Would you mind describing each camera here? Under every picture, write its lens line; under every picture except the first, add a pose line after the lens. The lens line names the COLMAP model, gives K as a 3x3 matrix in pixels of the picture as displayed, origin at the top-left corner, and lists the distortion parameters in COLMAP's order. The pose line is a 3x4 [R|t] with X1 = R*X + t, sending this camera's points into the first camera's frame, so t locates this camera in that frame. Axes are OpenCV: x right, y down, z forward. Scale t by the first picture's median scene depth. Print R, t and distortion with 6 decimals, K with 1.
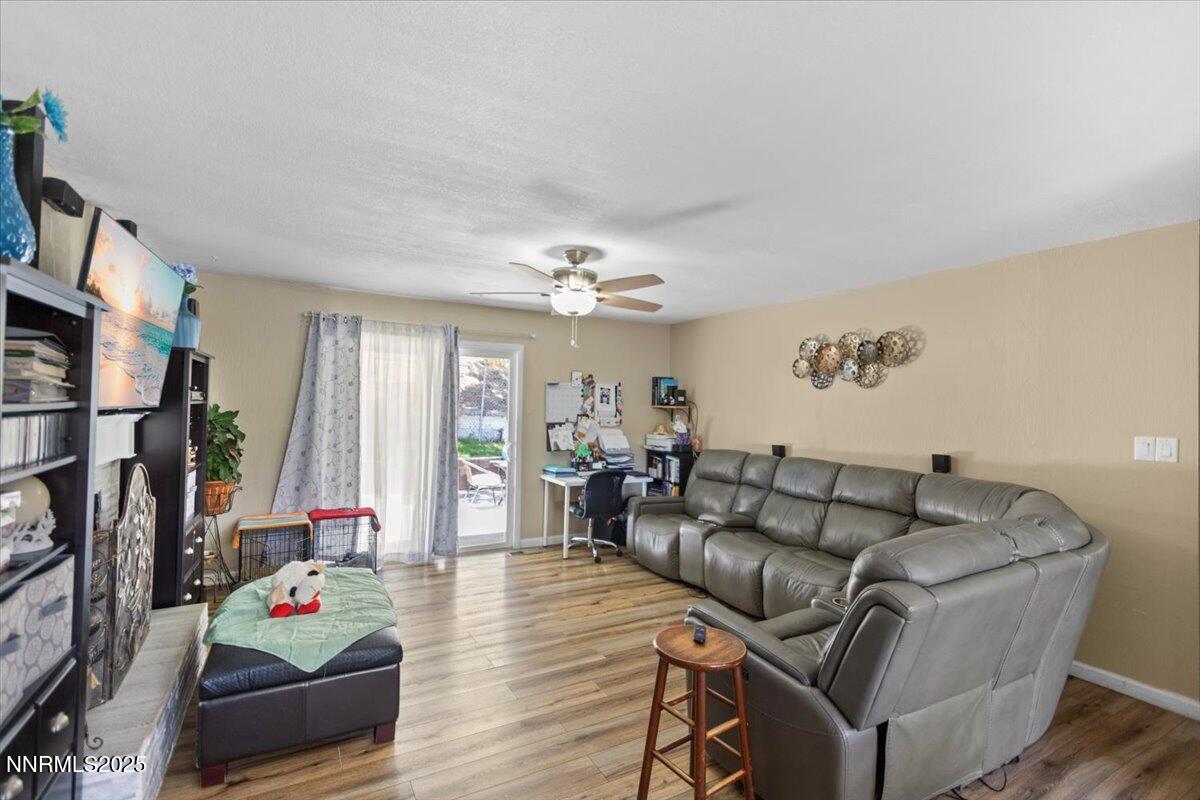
lens RADIAL K [[561.7, 0, 594.2], [0, 561.7, 398.2], [0, 0, 1]] dist [0.008218, -0.003459]
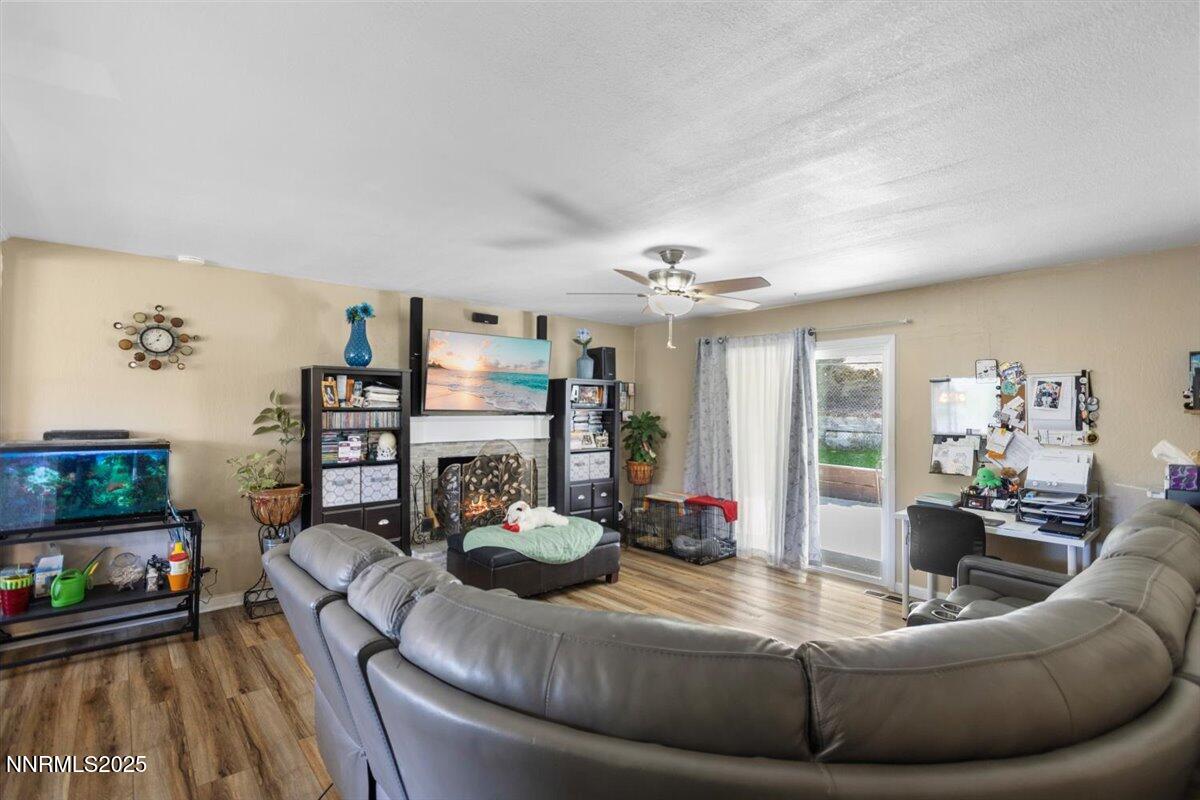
lens RADIAL K [[561.7, 0, 598.7], [0, 561.7, 401.0], [0, 0, 1]] dist [0.008218, -0.003459]
pose [[0.176556, -0.028997, -0.983863, 0.561786], [0.007553, 0.999576, -0.028105, 0.017107], [0.984262, -0.002469, 0.176700, 0.438798]]
